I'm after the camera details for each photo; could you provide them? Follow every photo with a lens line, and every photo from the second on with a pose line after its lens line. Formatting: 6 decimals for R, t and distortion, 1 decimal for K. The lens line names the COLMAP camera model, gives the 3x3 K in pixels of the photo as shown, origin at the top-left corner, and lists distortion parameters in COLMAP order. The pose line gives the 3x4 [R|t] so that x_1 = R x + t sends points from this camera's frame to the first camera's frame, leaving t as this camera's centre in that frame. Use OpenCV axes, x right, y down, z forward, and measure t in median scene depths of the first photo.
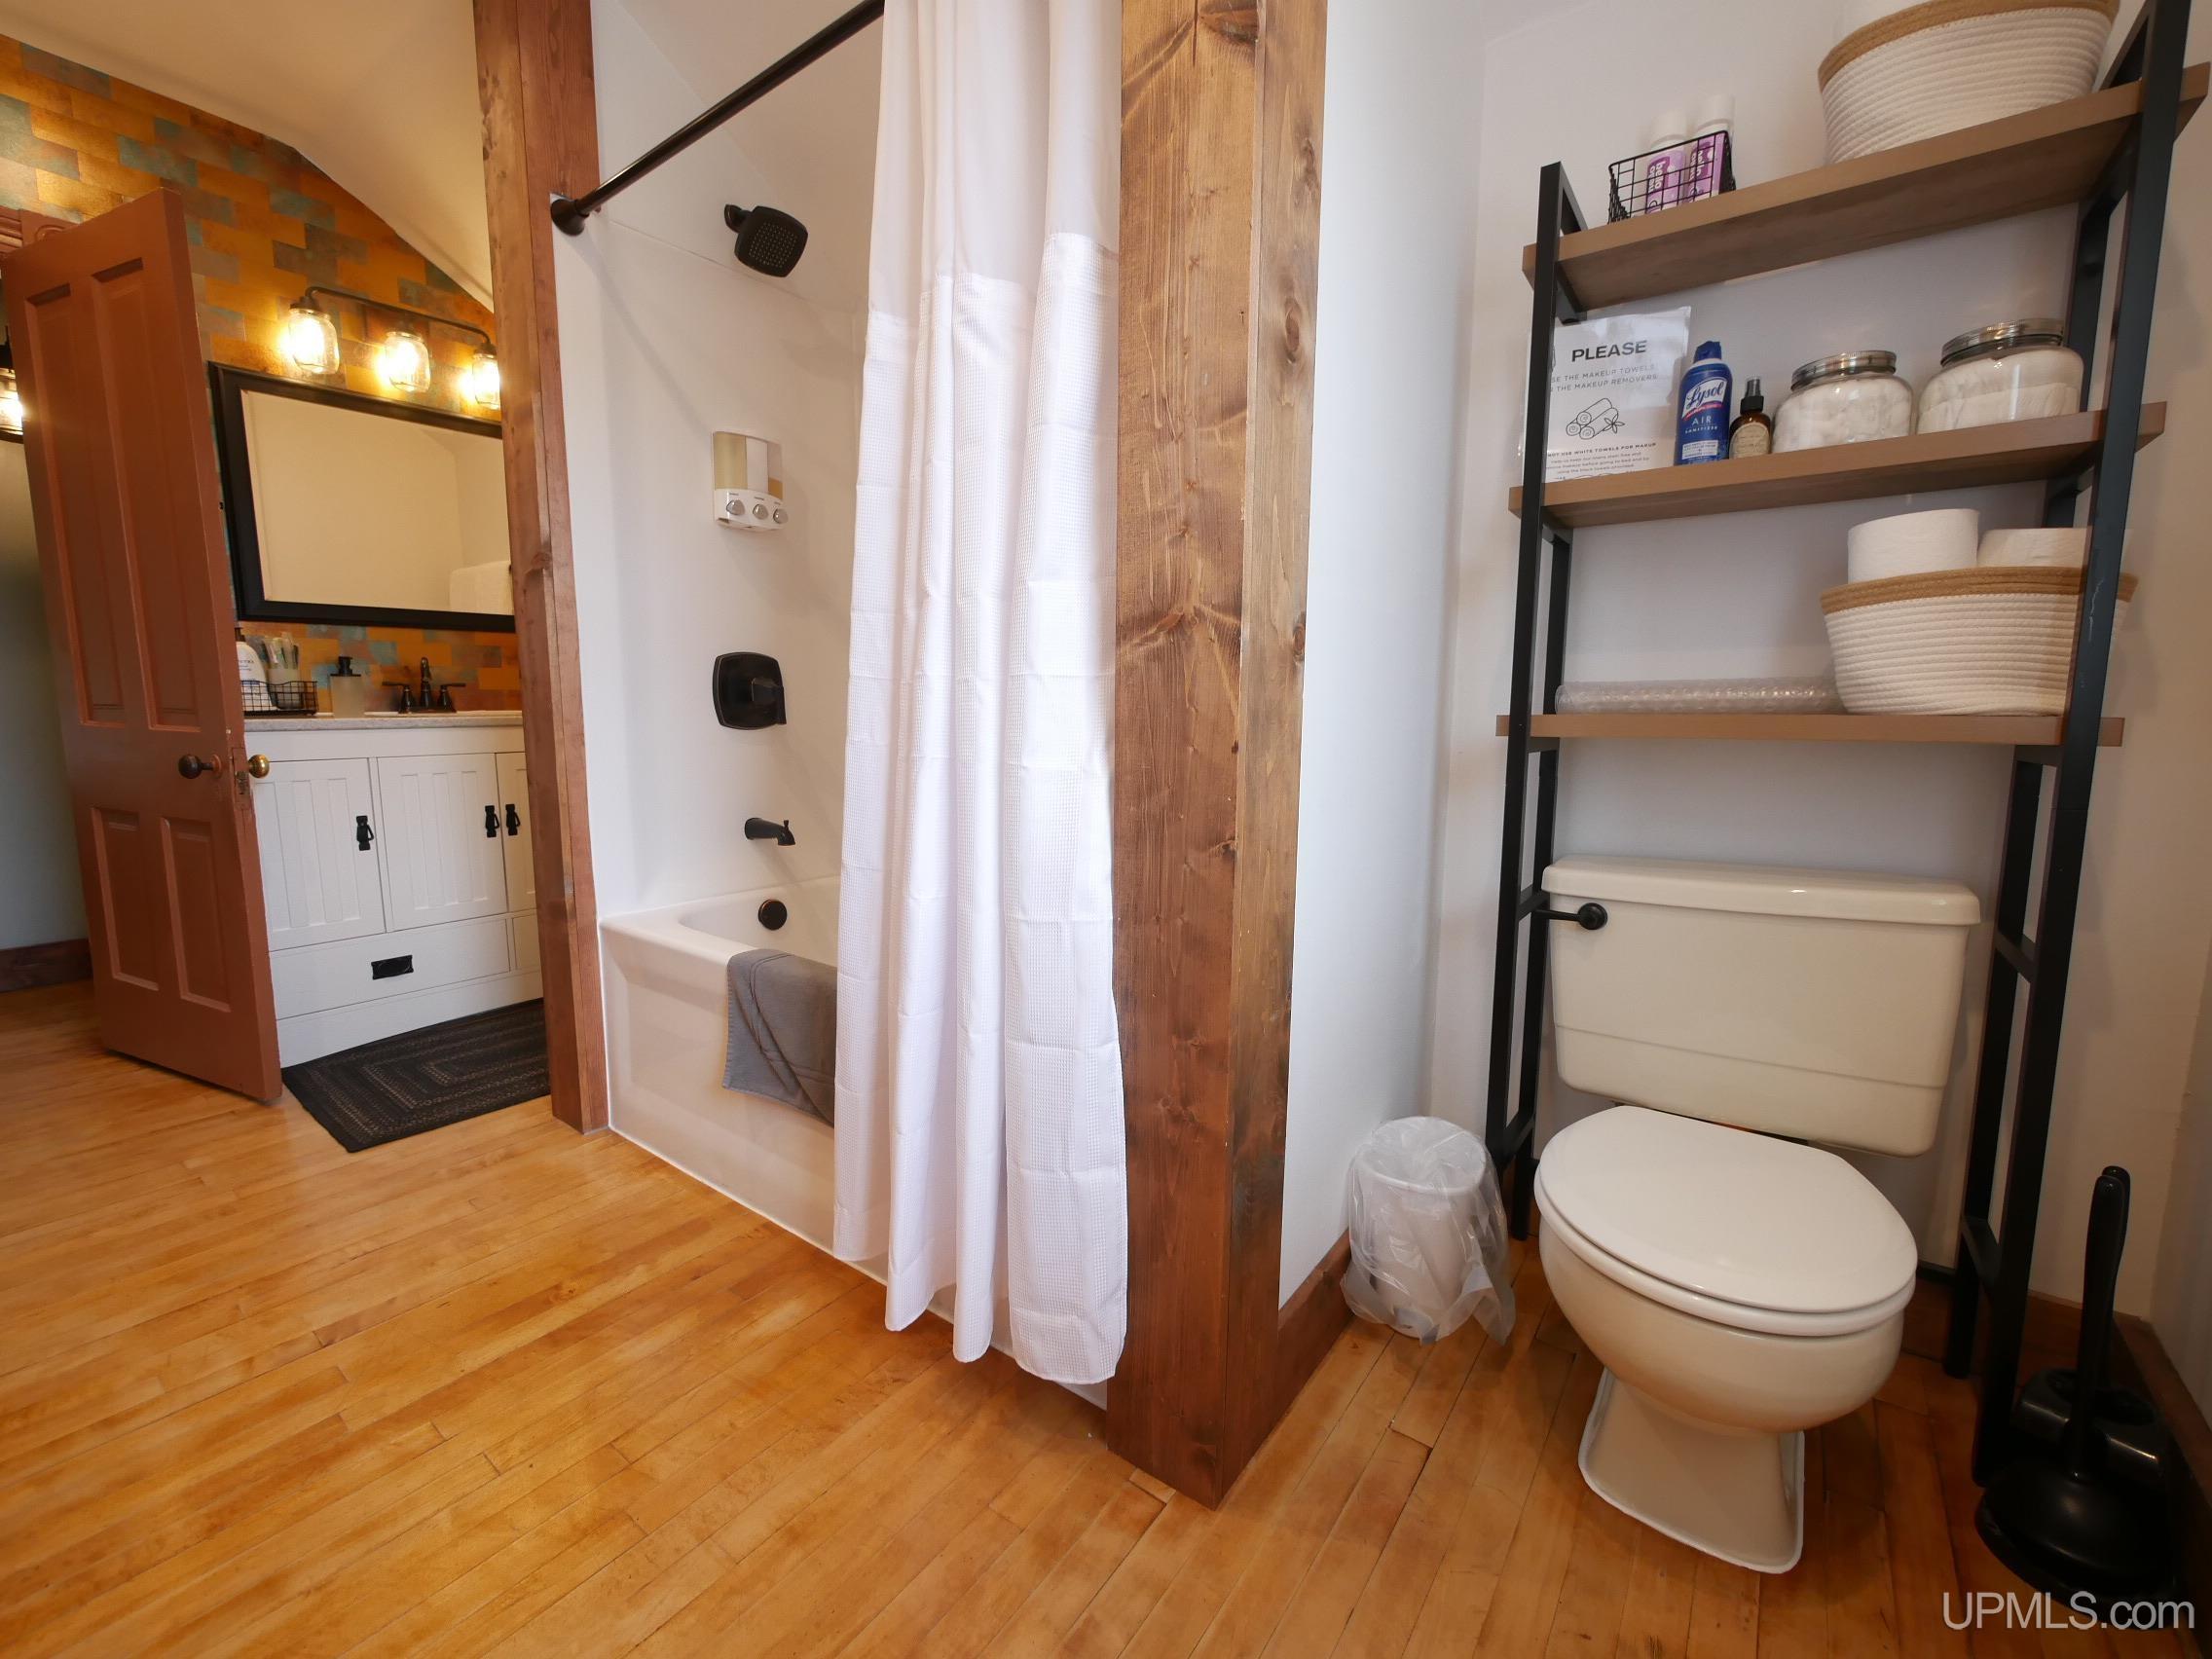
lens RADIAL K [[919.3, 0, 1102.2], [0, 919.3, 821.3], [0, 0, 1]] dist [-0.006728, 0.000067]
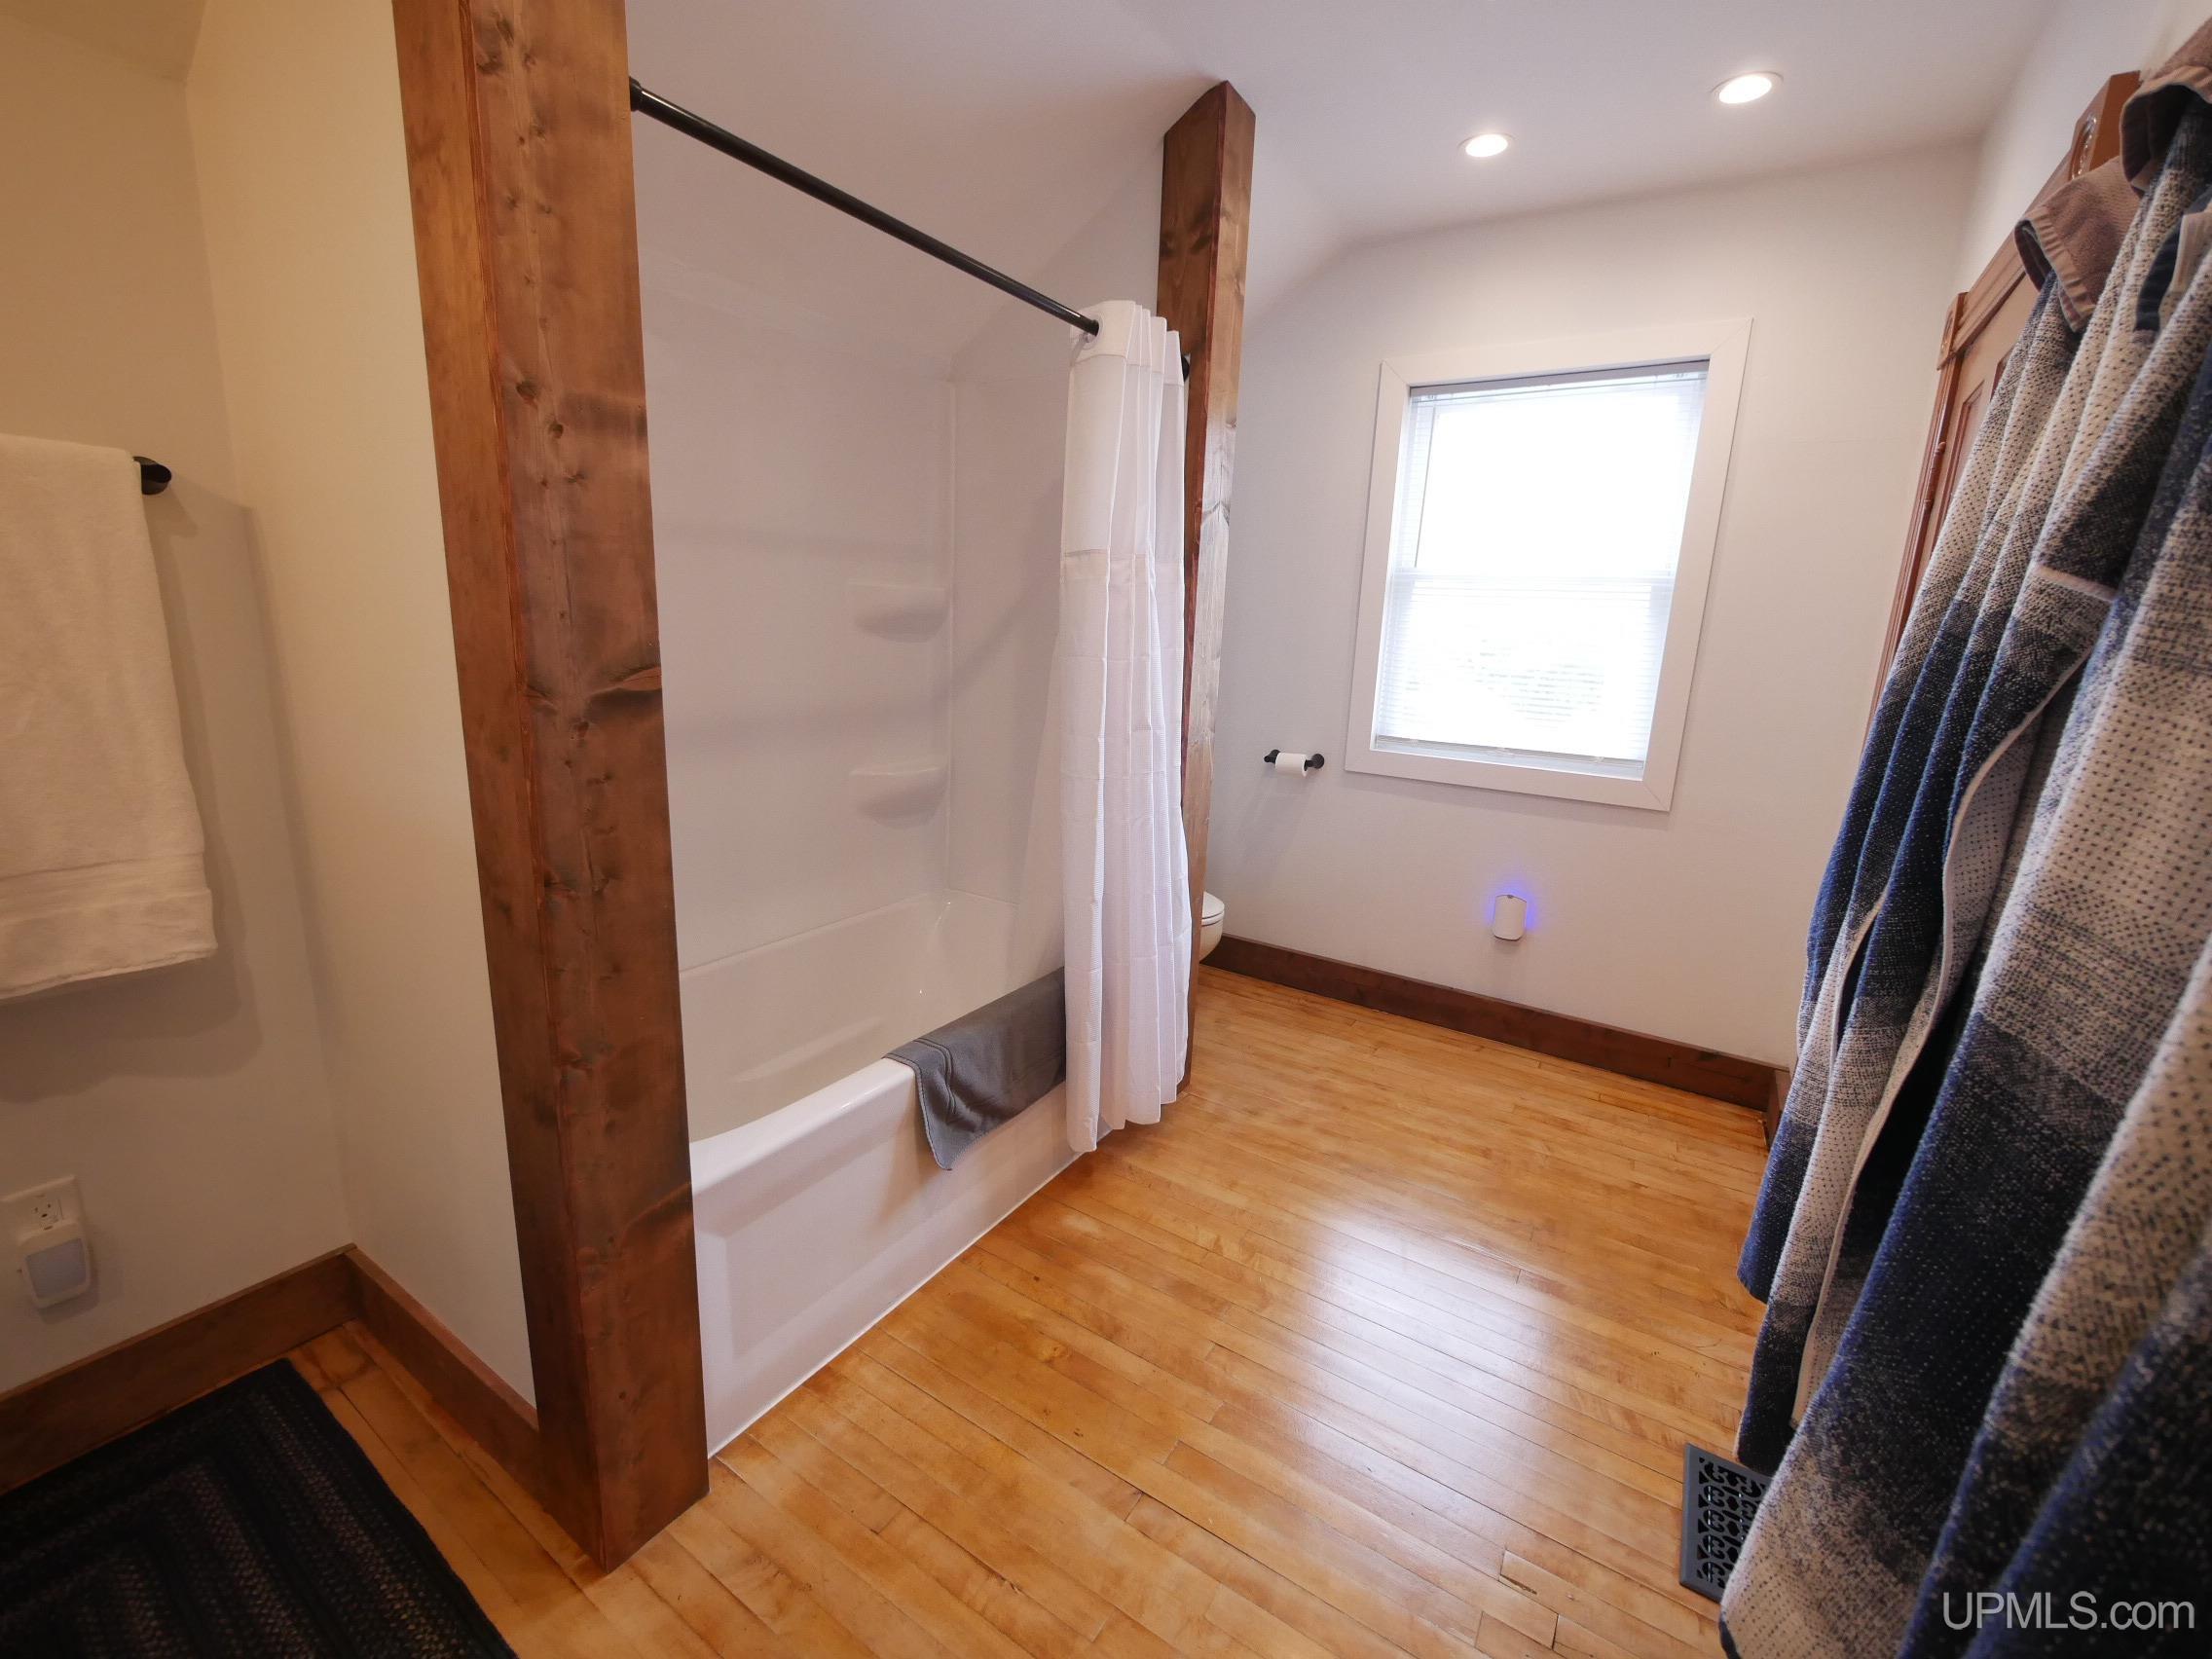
lens RADIAL K [[919.3, 0, 1102.2], [0, 919.3, 821.3], [0, 0, 1]] dist [-0.006728, 0.000067]
pose [[-0.065488, -0.215074, 0.974400, -0.889073], [0.084139, 0.971828, 0.220161, -0.215055], [-0.994300, 0.096403, -0.045547, 0.528815]]
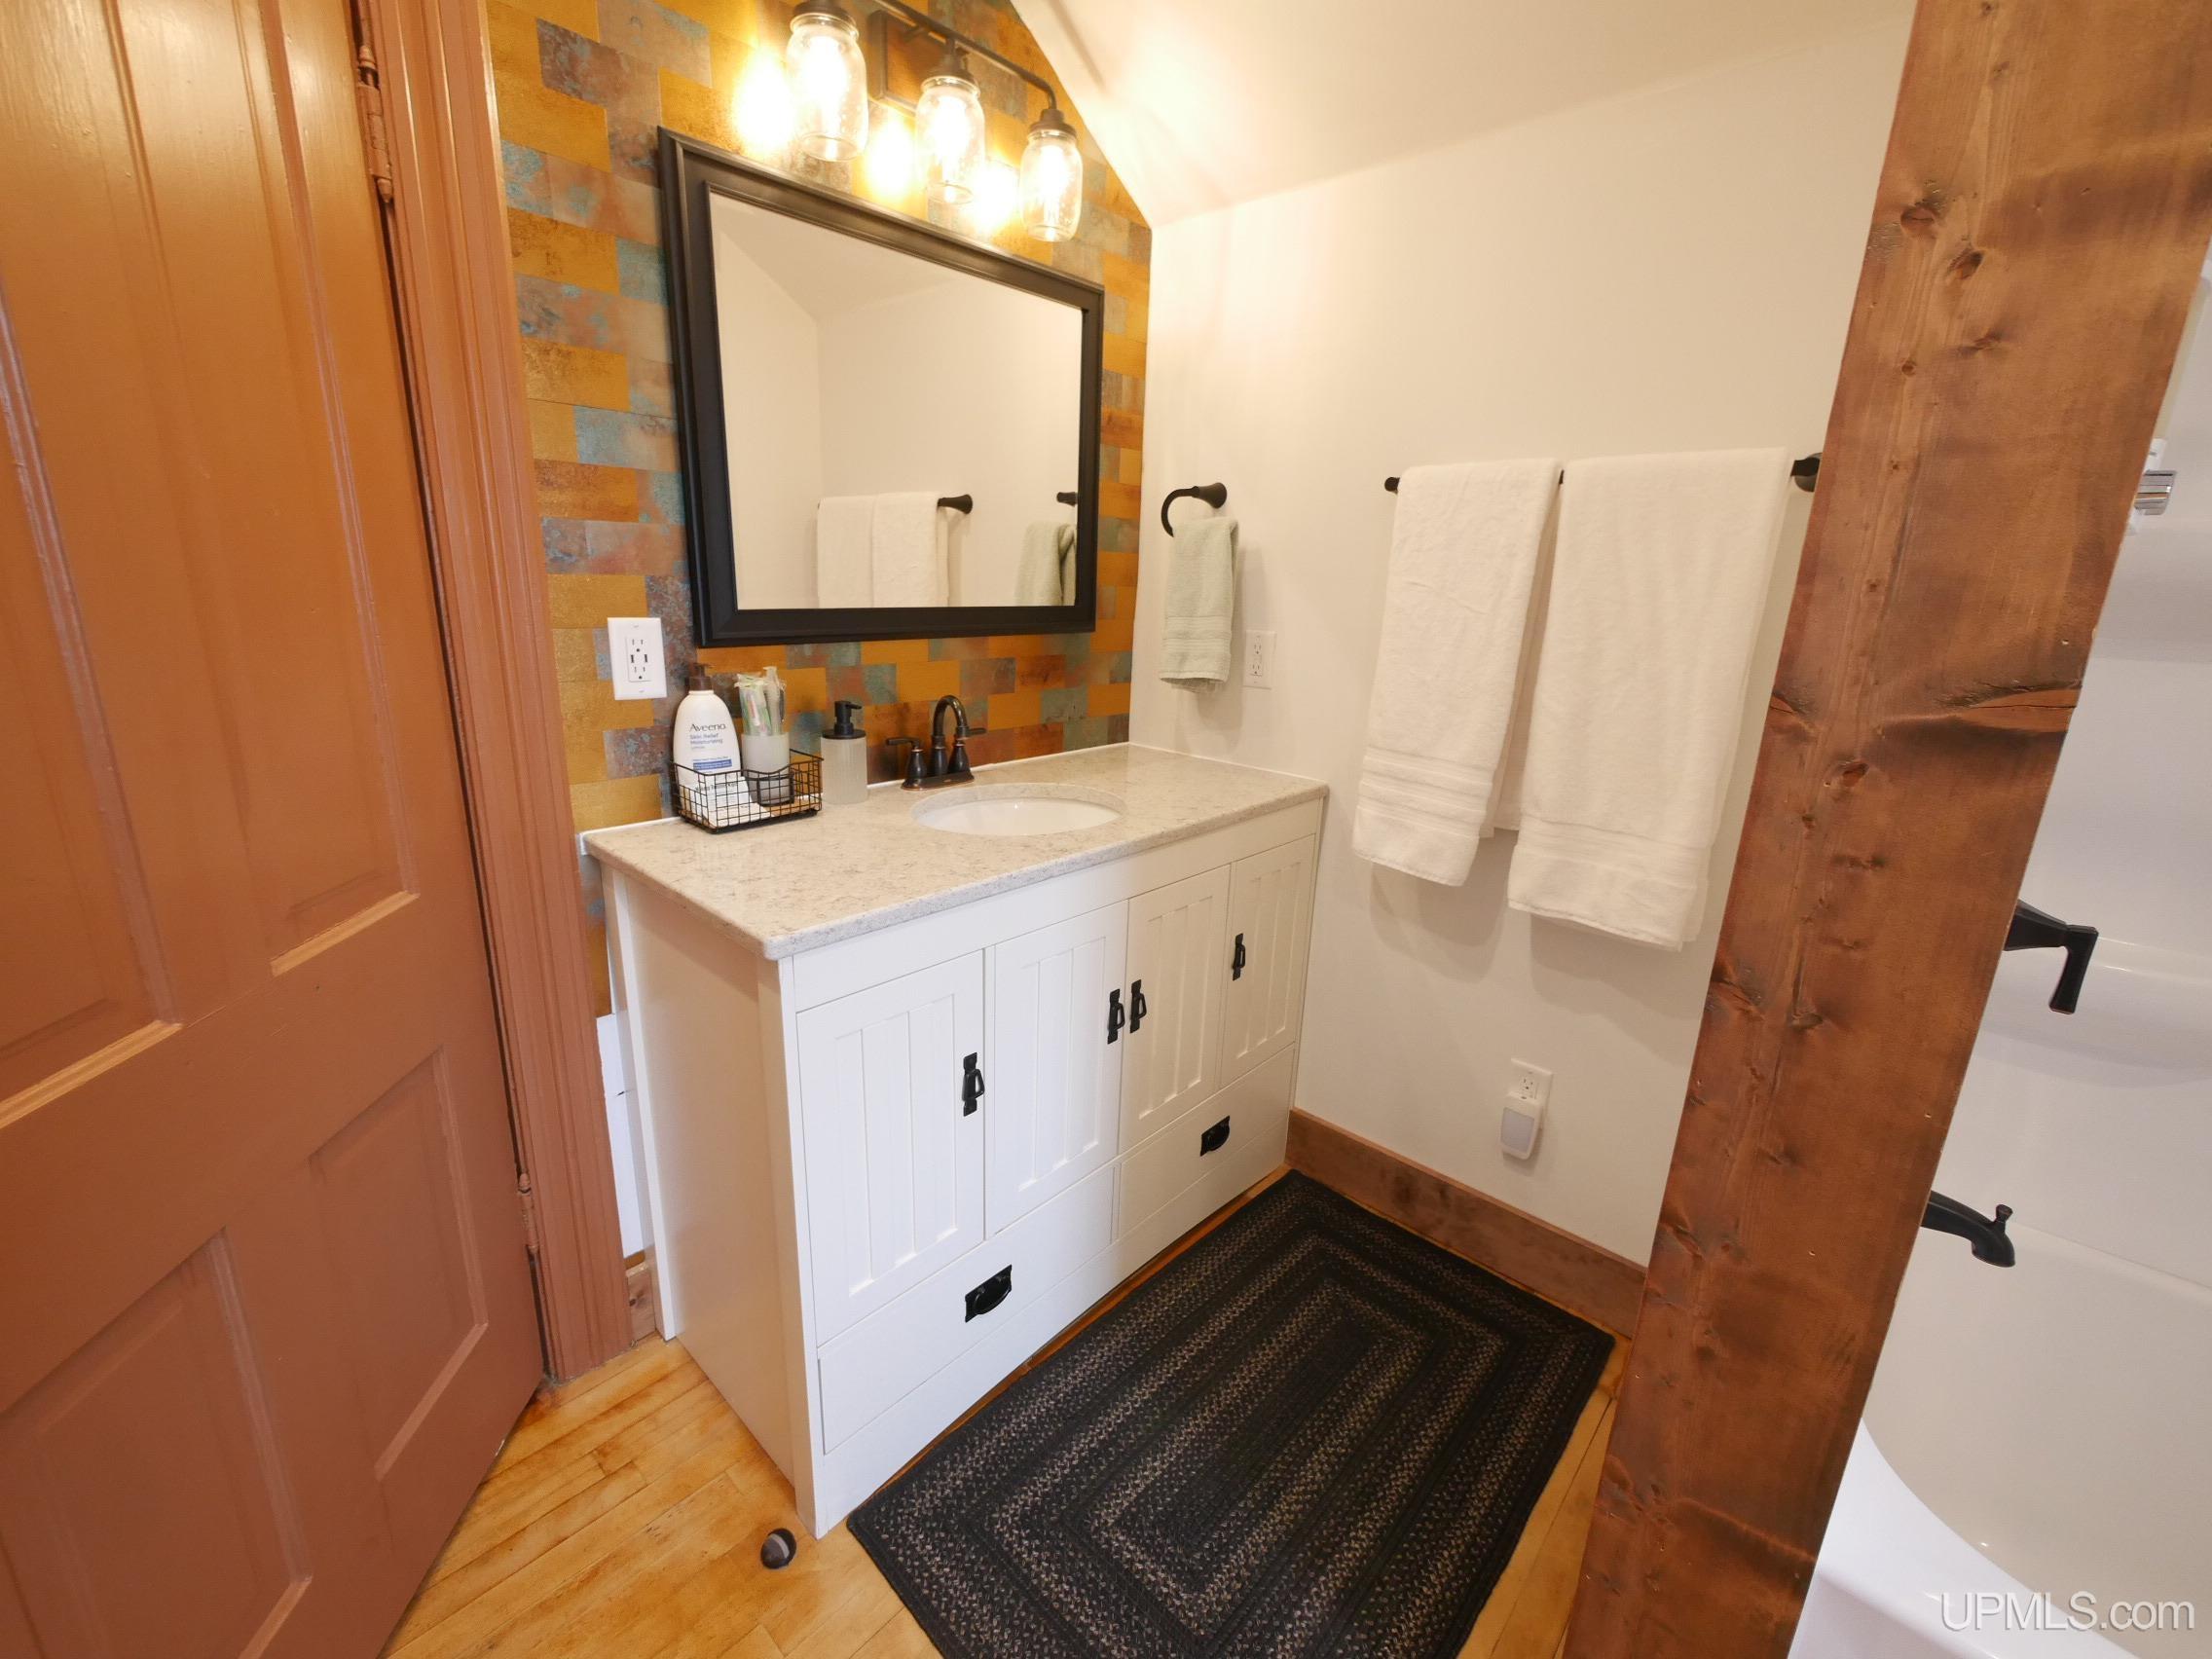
lens RADIAL K [[919.3, 0, 1102.2], [0, 919.3, 821.3], [0, 0, 1]] dist [-0.006728, 0.000067]
pose [[0.994652, 0.052638, -0.088863, -0.646109], [-0.041113, 0.991066, 0.126874, -0.194764], [0.094747, -0.122542, 0.987930, 0.467704]]
